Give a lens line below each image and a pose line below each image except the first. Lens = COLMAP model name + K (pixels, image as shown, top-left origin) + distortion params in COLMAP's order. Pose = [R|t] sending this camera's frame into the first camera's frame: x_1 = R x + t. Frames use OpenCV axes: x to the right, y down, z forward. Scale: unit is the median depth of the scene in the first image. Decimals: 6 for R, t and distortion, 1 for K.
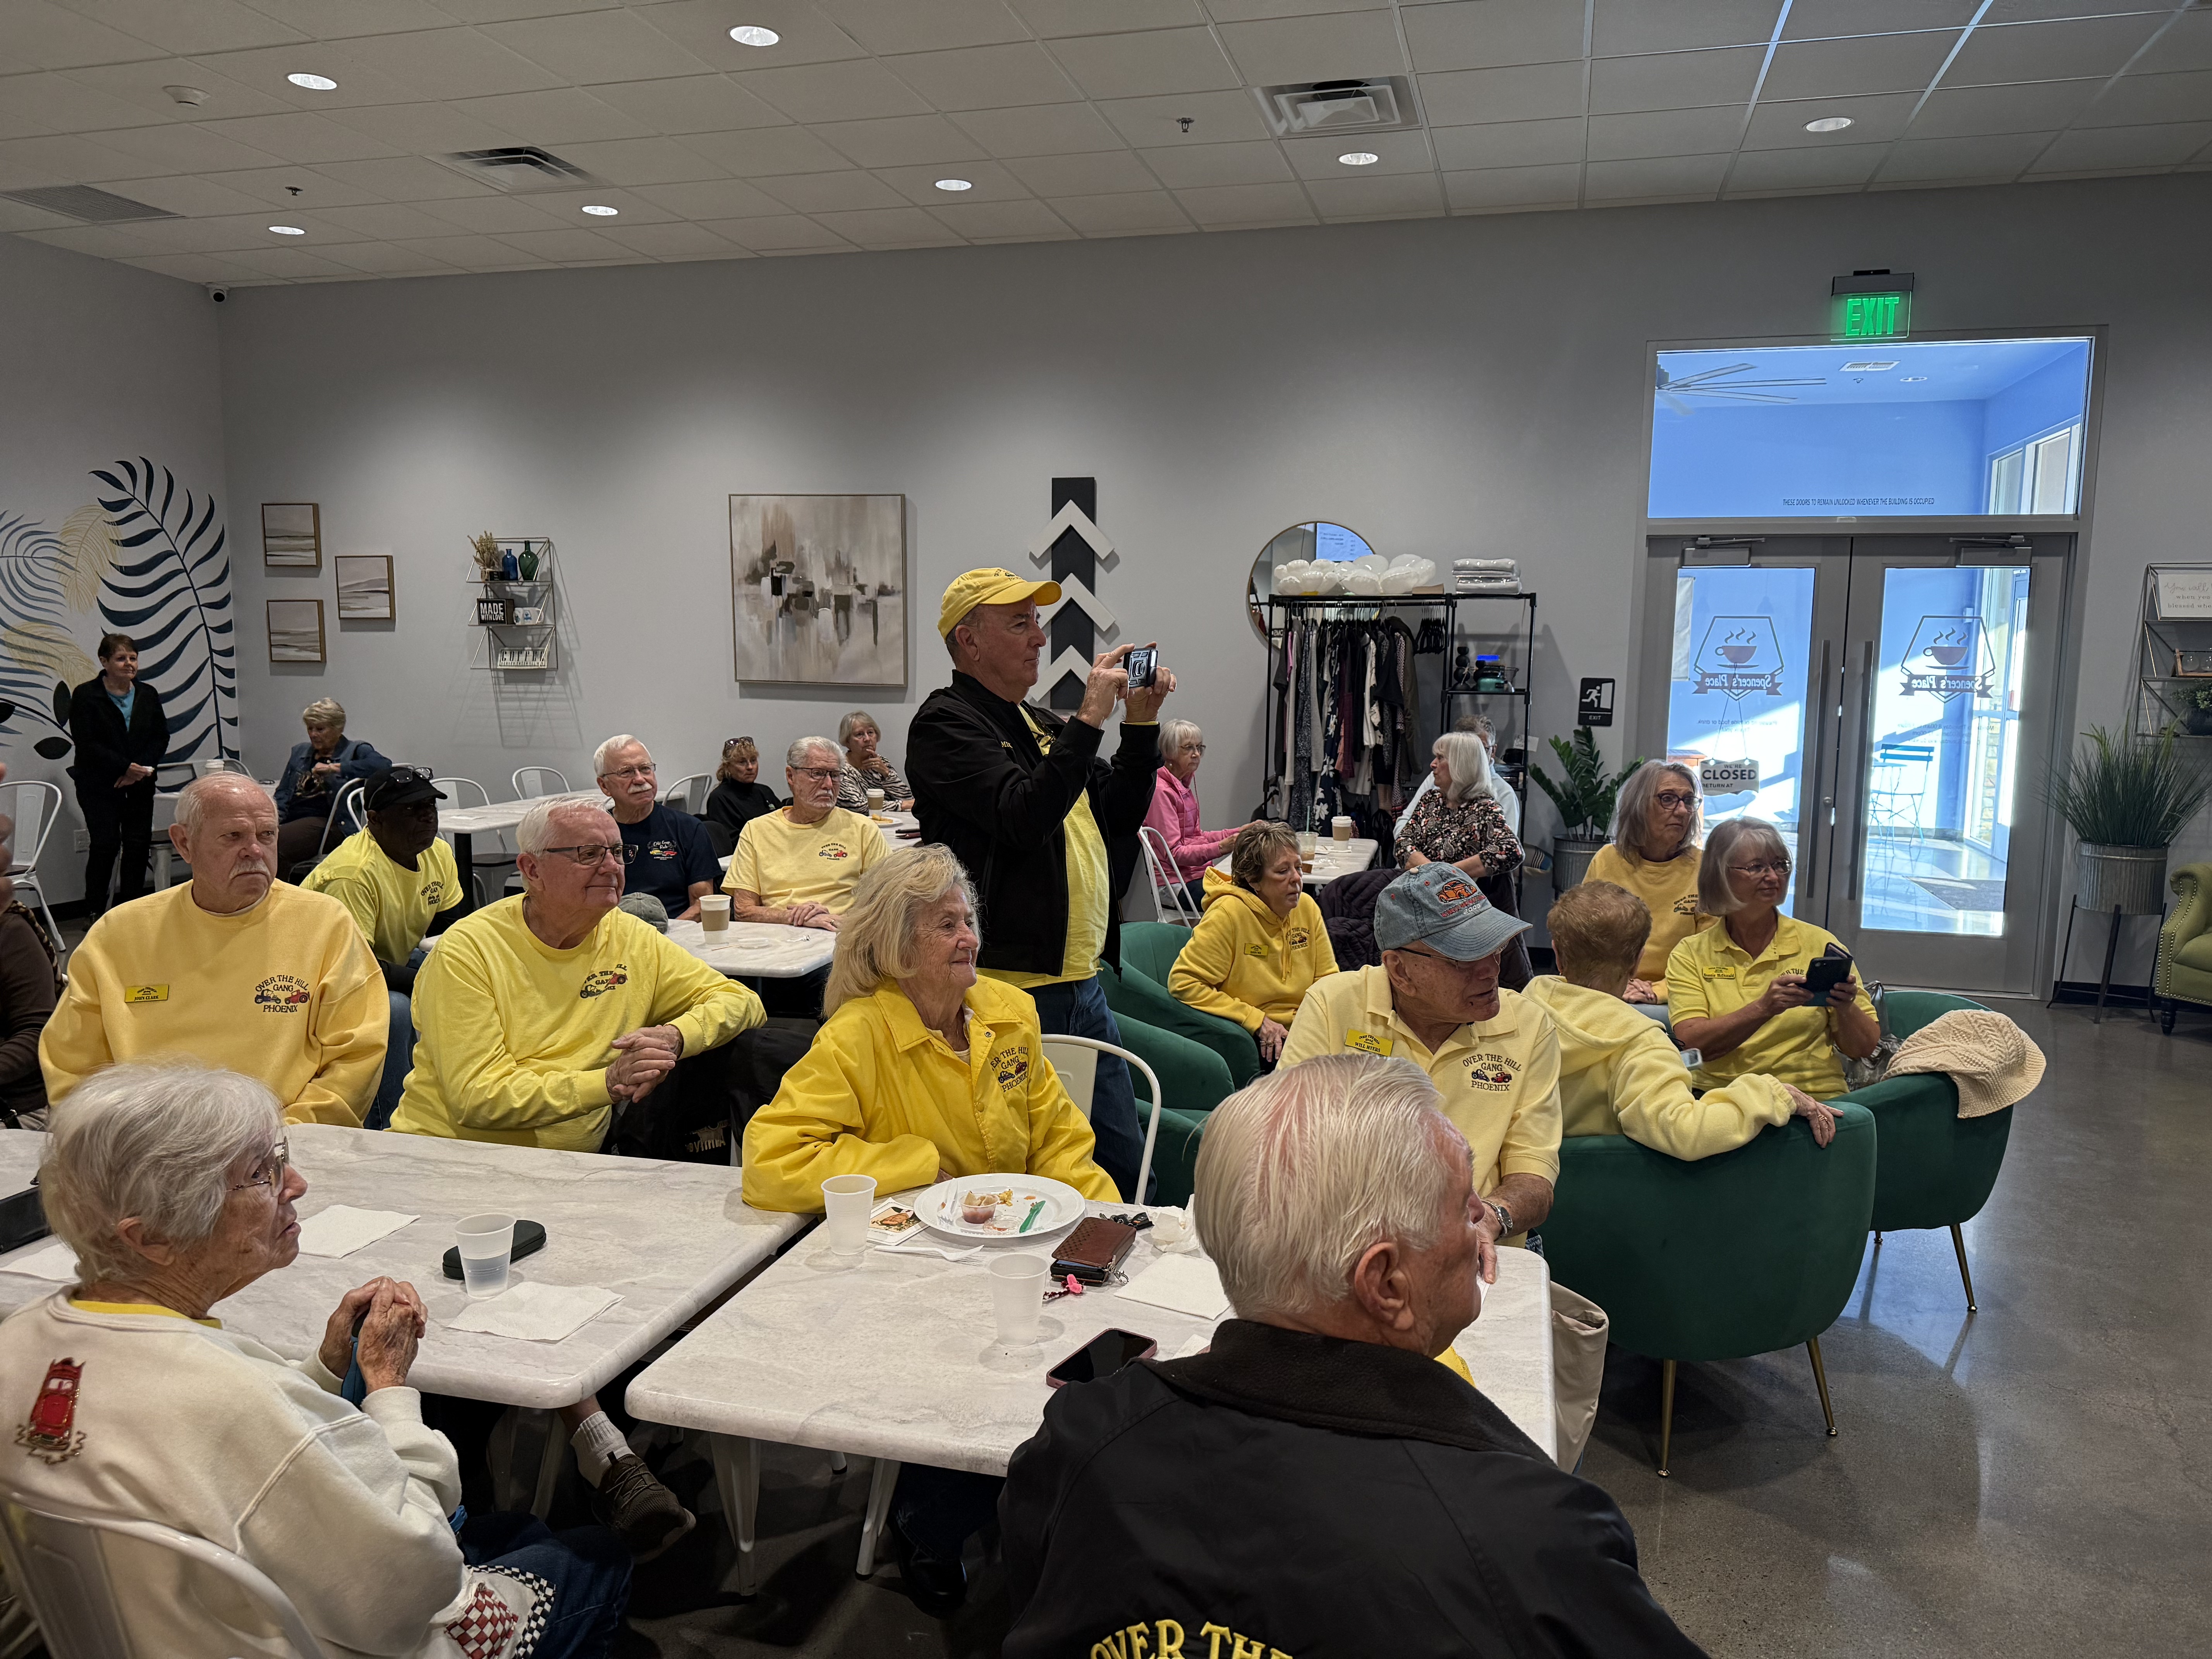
lens RADIAL K [[1518.8, 0, 1114.8], [0, 1518.8, 826.8], [0, 0, 1]] dist [0.006056, -0.026072]
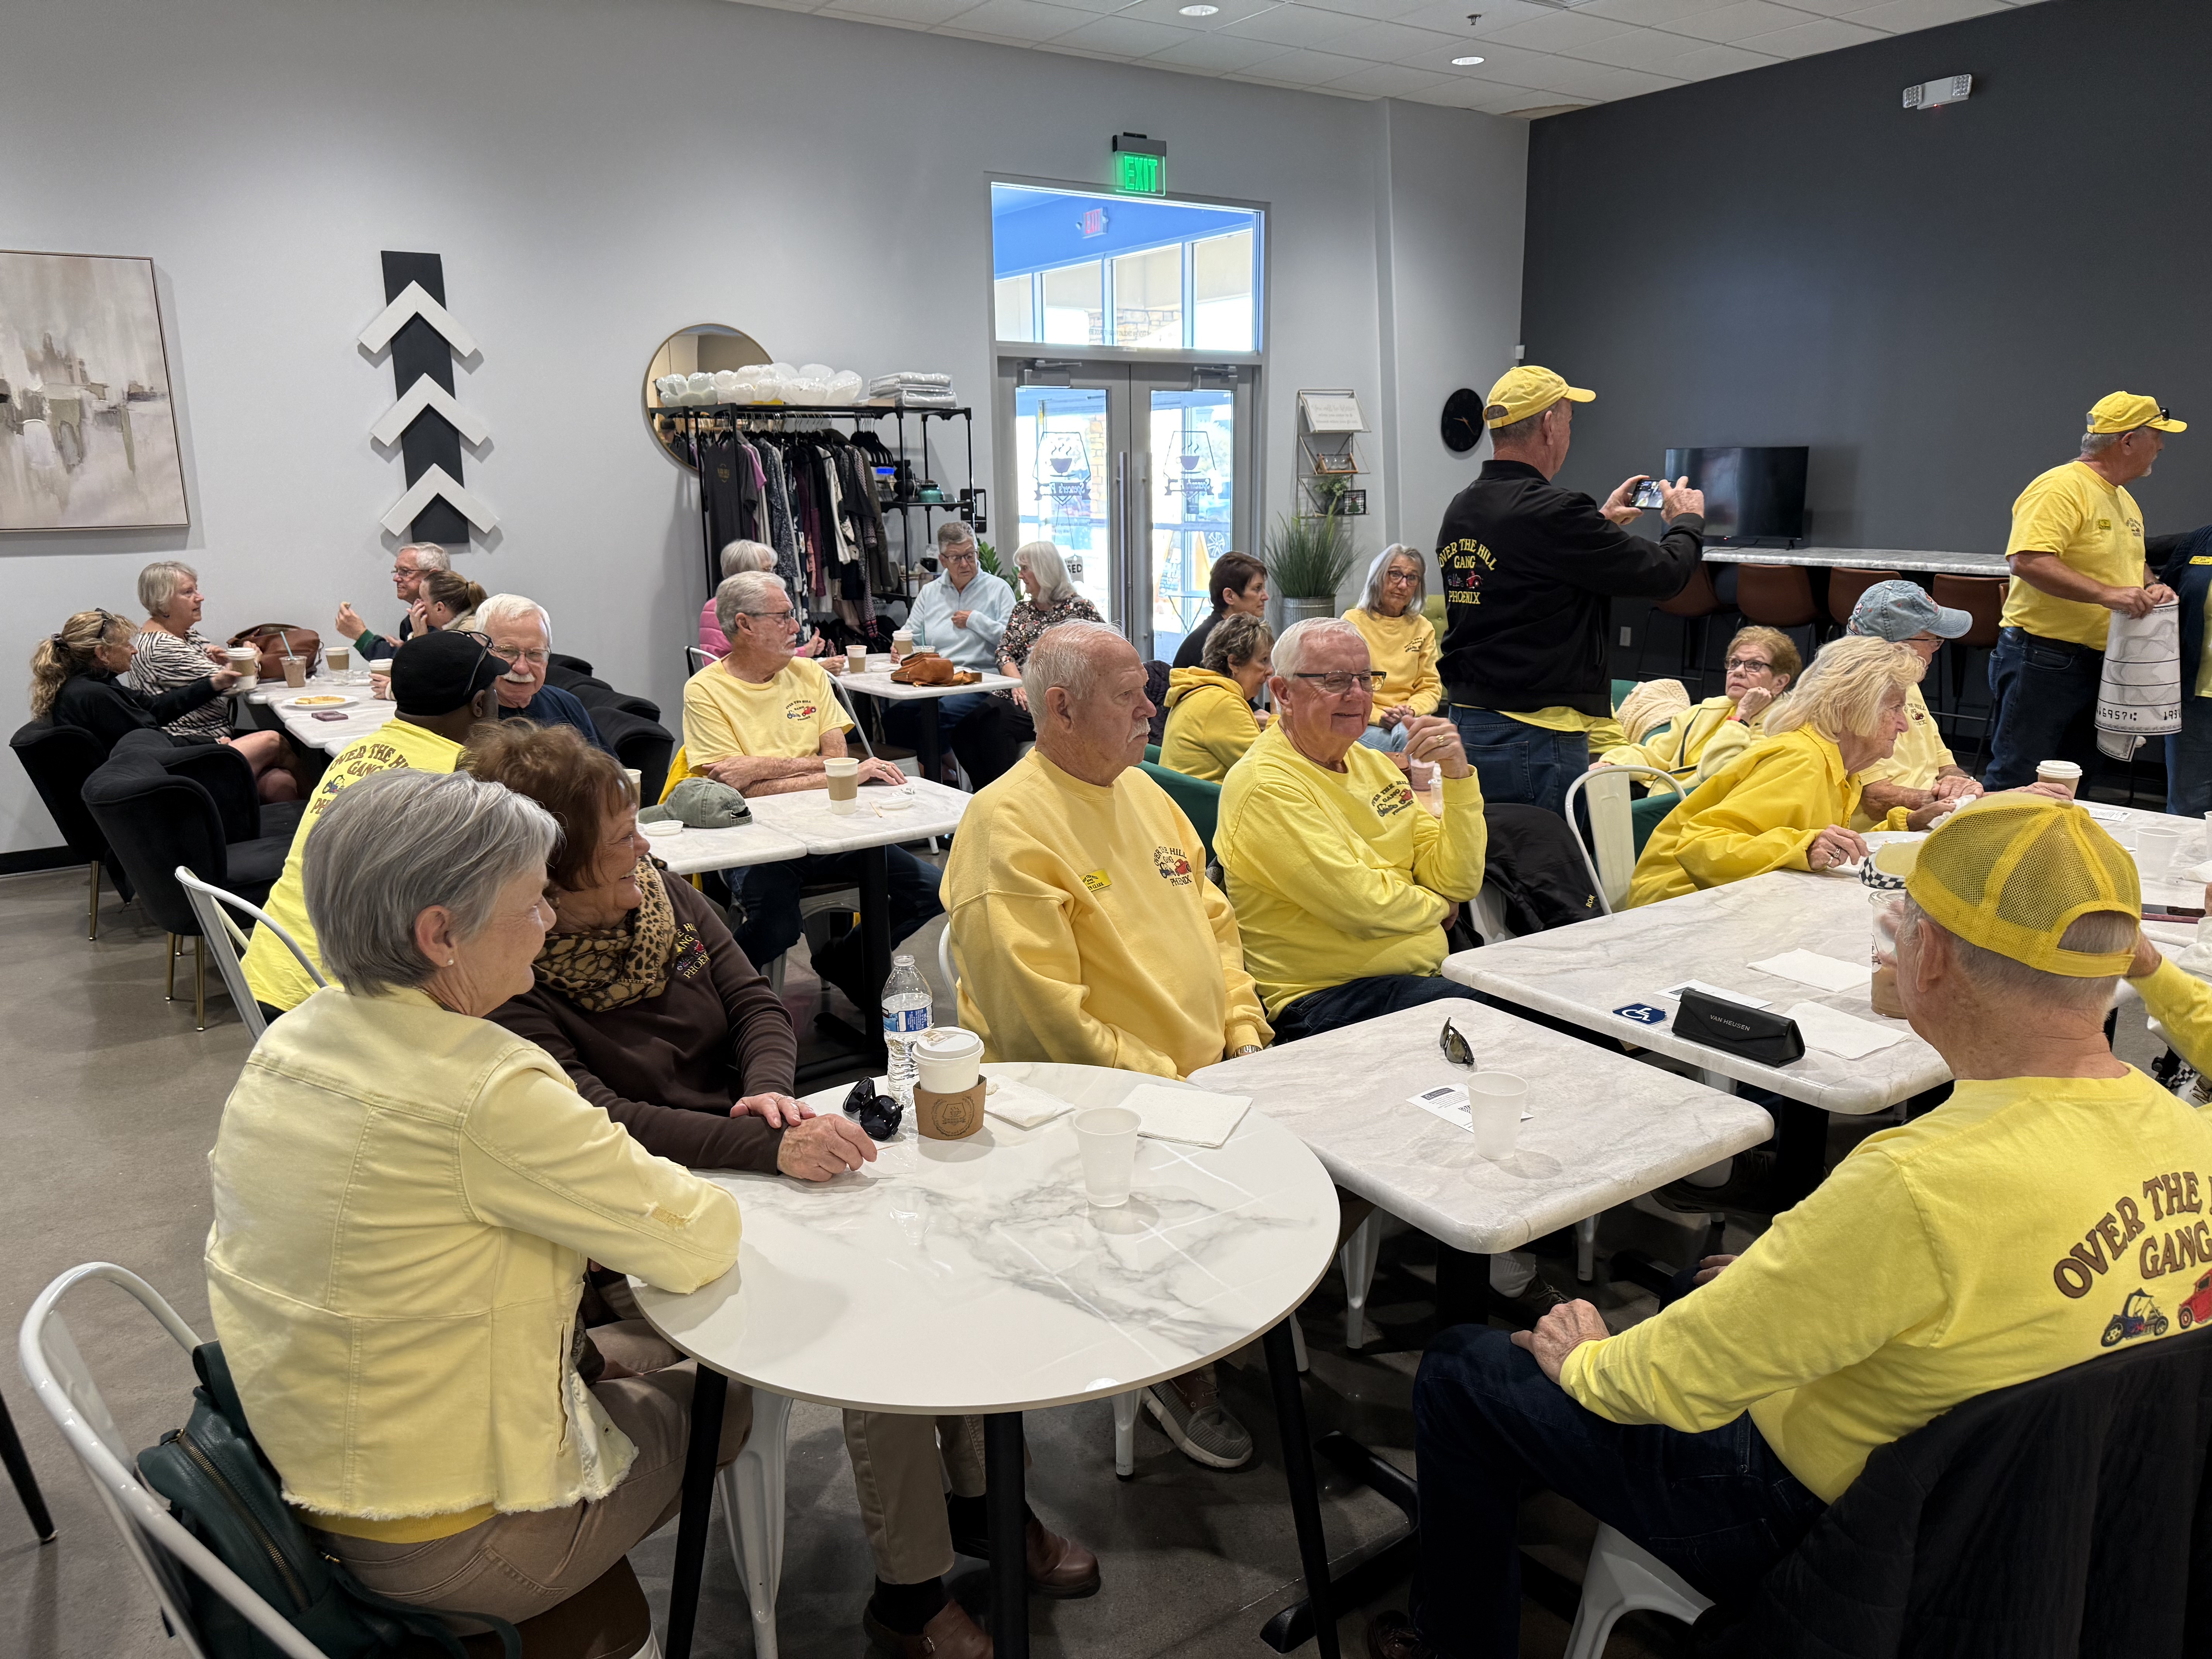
lens RADIAL K [[1518.8, 0, 1119.8], [0, 1518.8, 844.2], [0, 0, 1]] dist [0.006056, -0.026072]
pose [[0.658058, -0.194000, 0.727547, -0.427711], [0.106512, 0.980507, 0.165112, -0.014953], [-0.745396, -0.031161, 0.665893, 0.172001]]
